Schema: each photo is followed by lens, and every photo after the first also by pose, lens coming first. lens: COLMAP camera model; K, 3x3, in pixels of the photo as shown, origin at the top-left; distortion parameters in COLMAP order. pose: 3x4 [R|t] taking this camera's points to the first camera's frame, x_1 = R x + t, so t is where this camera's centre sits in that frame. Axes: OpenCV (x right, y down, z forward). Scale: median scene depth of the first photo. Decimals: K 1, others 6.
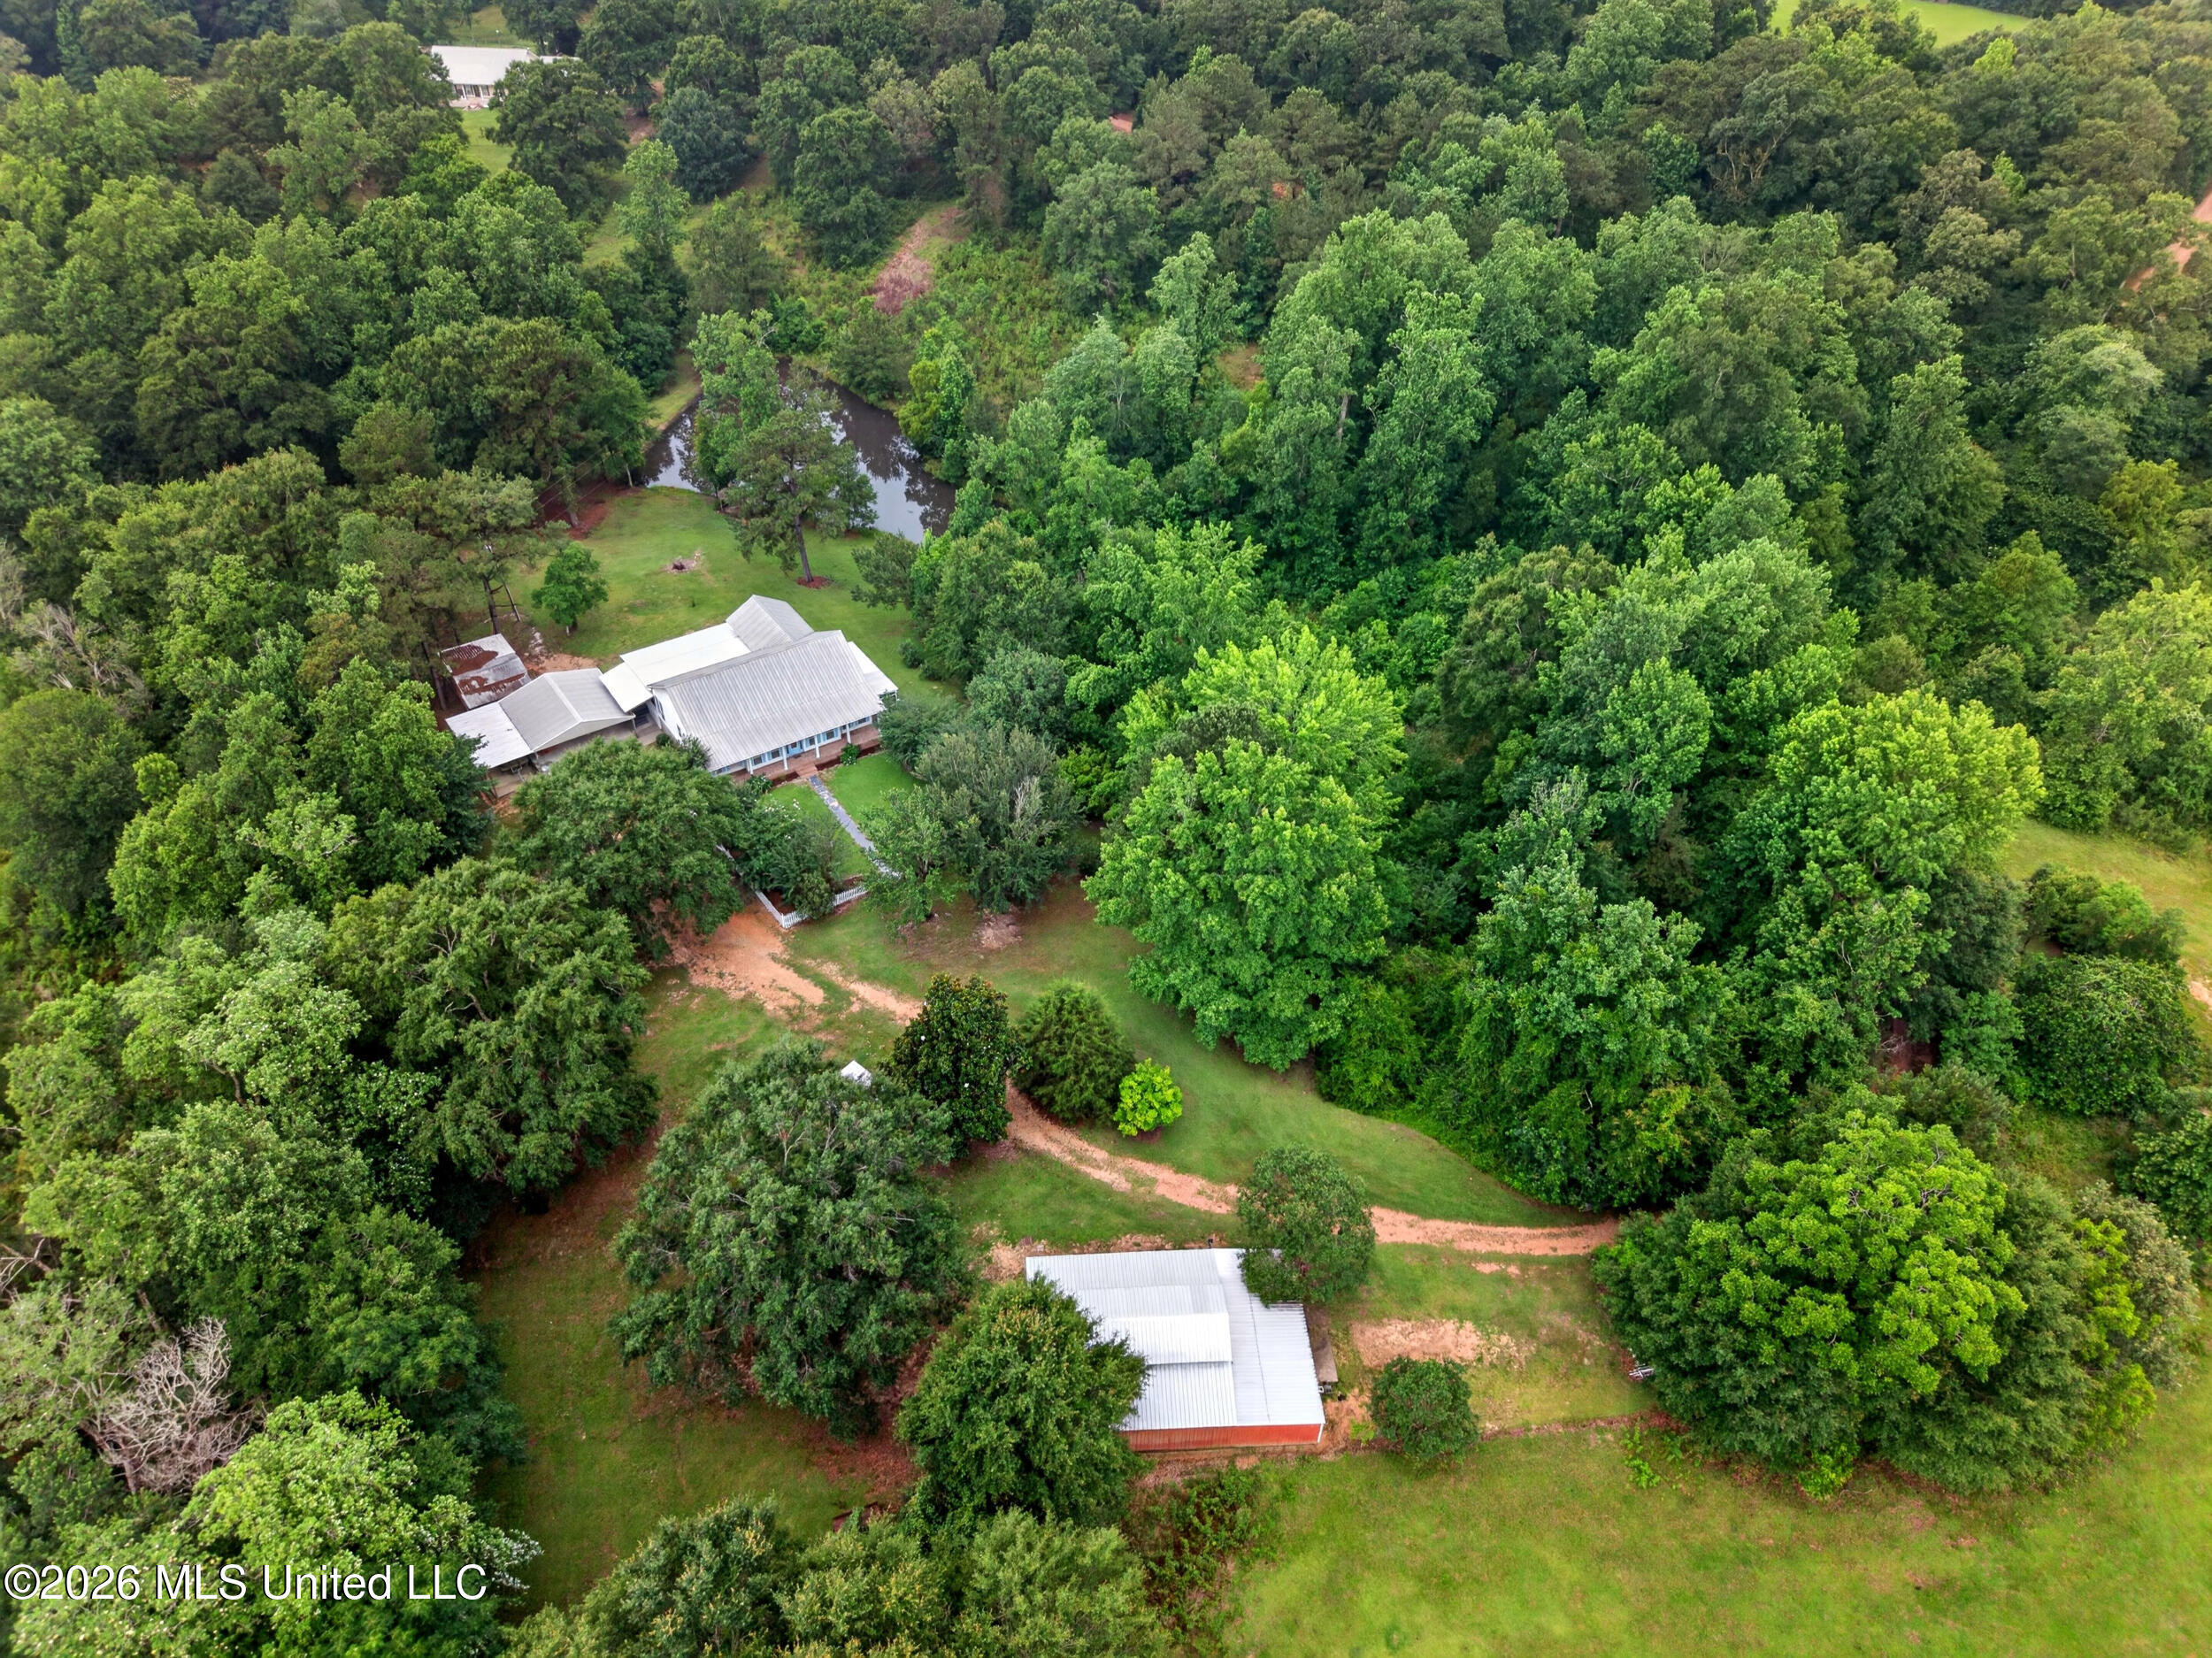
lens RADIAL K [[1473.8, 0, 1101.7], [0, 1473.8, 830.0], [0, 0, 1]] dist [0.042875, 0.002778]
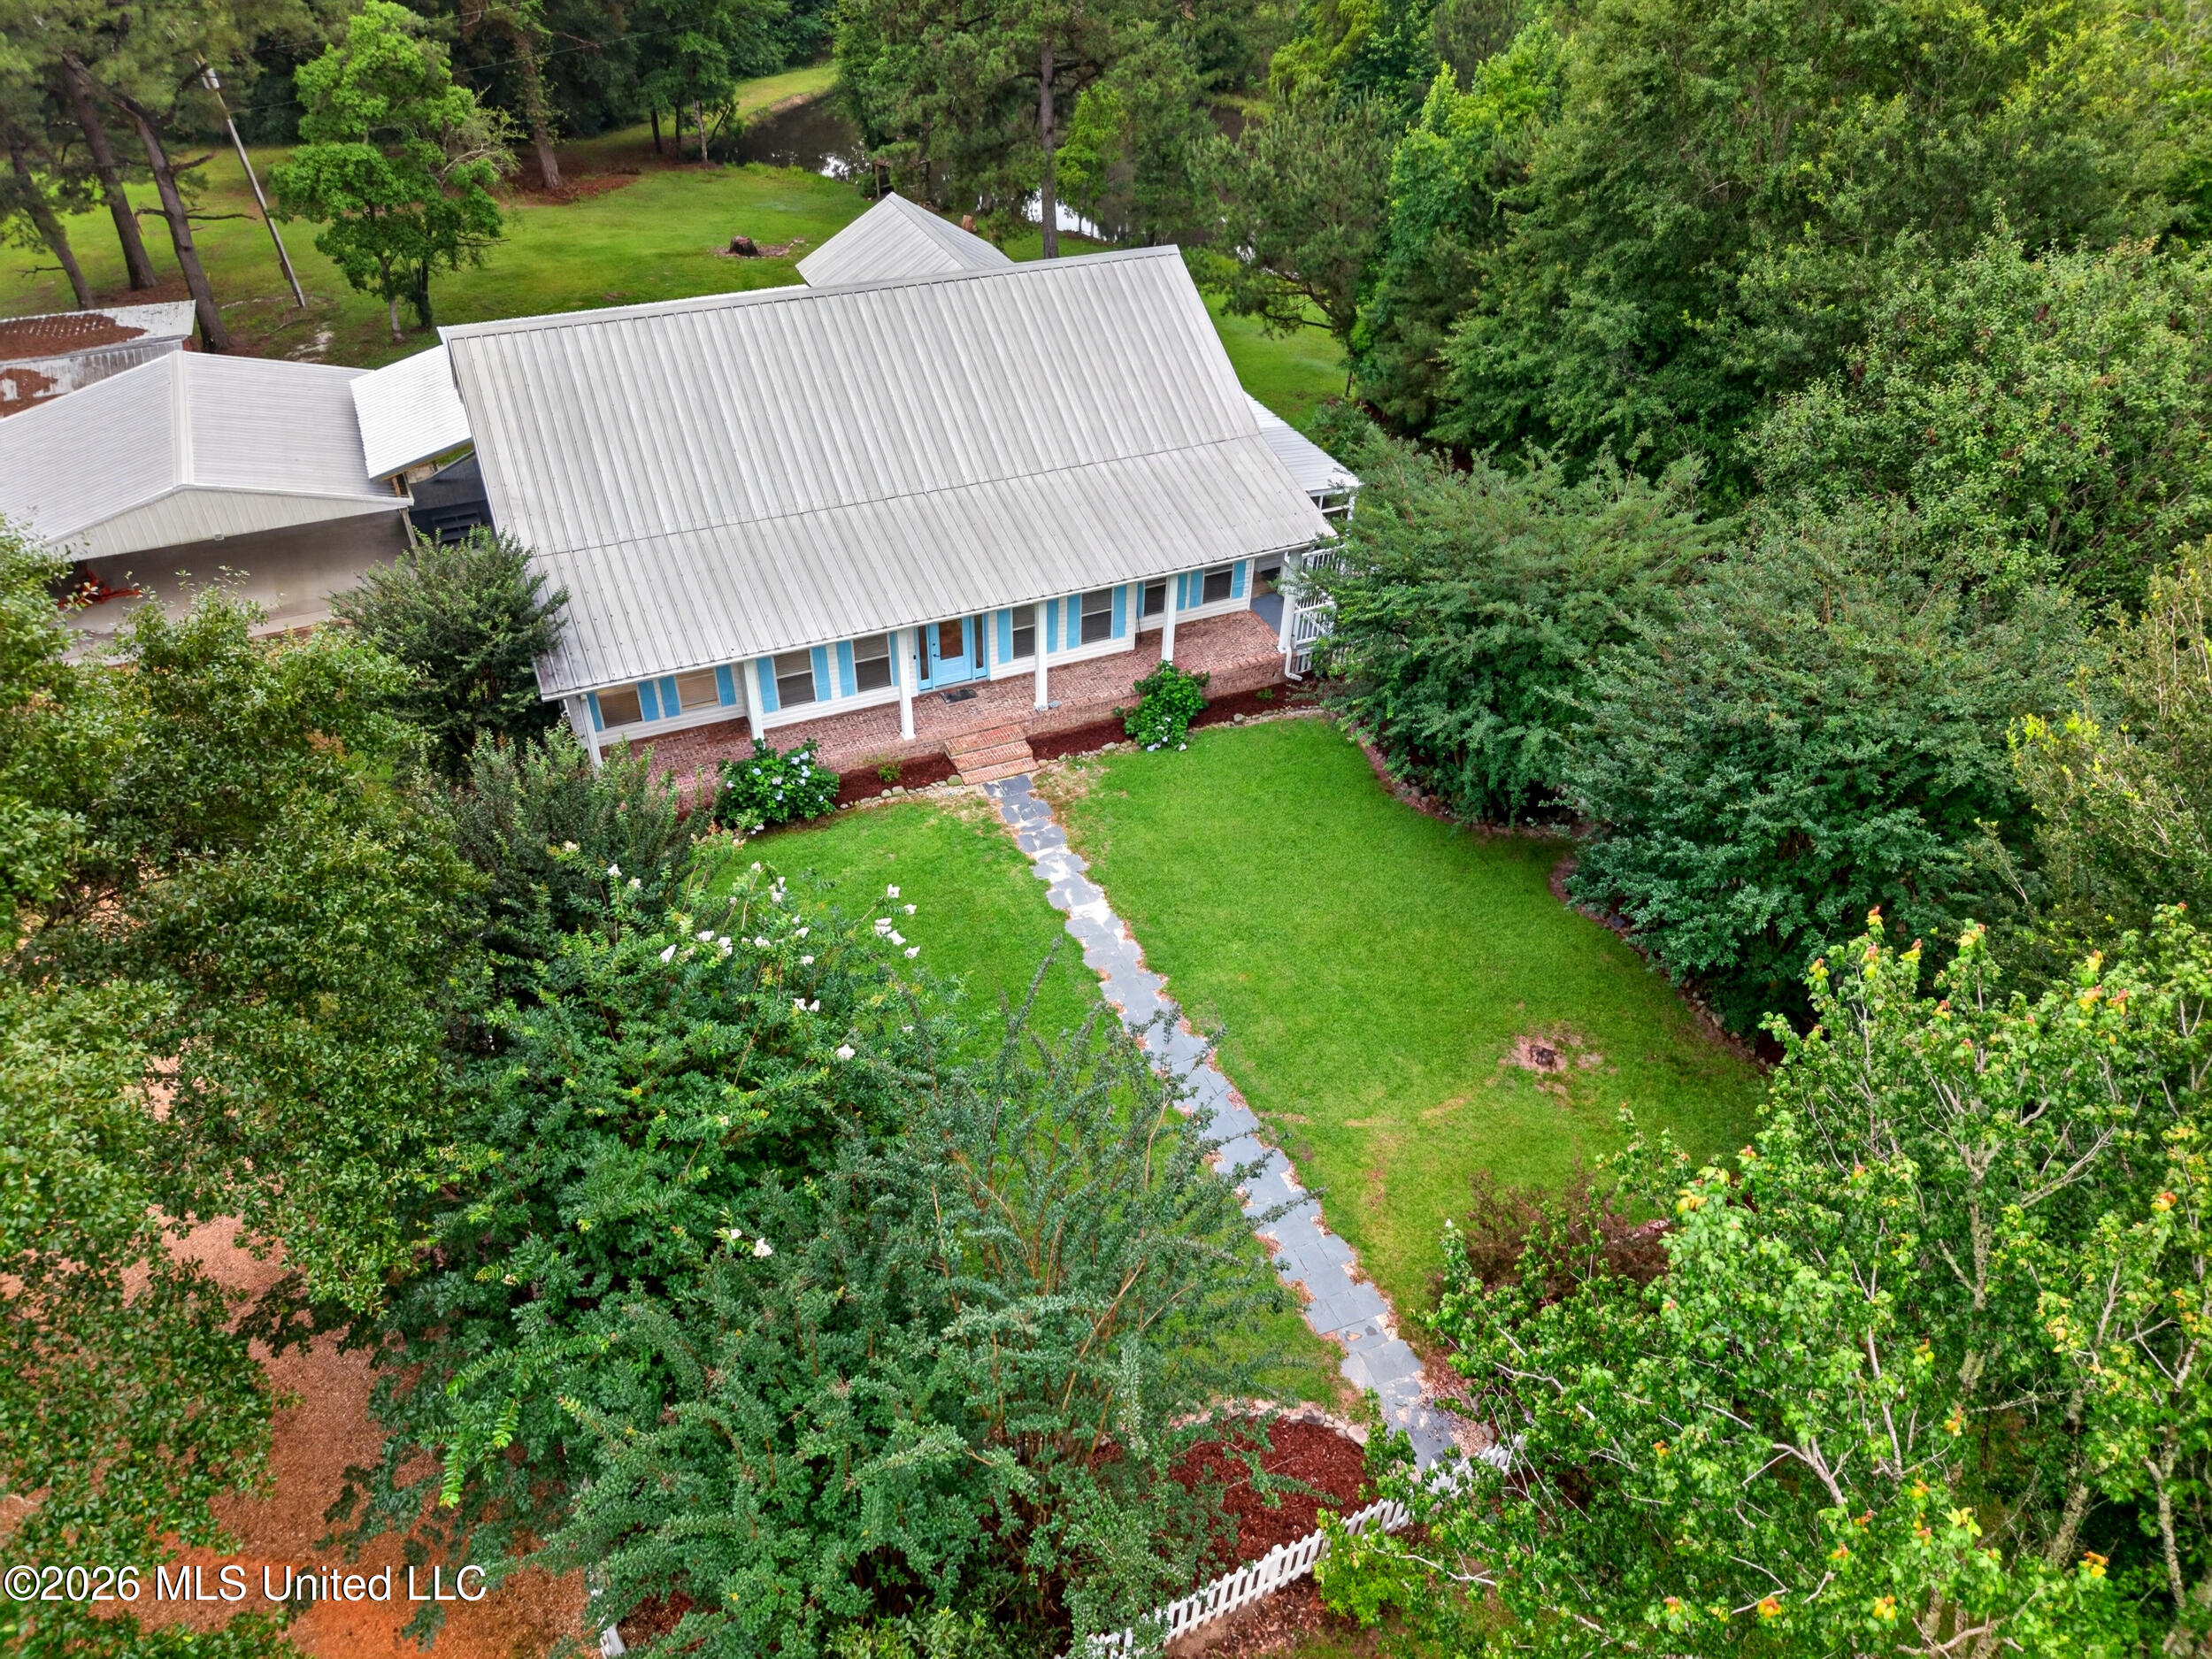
lens RADIAL K [[1473.8, 0, 1099.2], [0, 1473.8, 830.3], [0, 0, 1]] dist [0.042875, 0.002778]
pose [[0.988520, 0.114584, -0.098482, -0.156819], [-0.118193, 0.992488, -0.031606, -0.022181], [0.094120, 0.042883, 0.994637, 0.761449]]
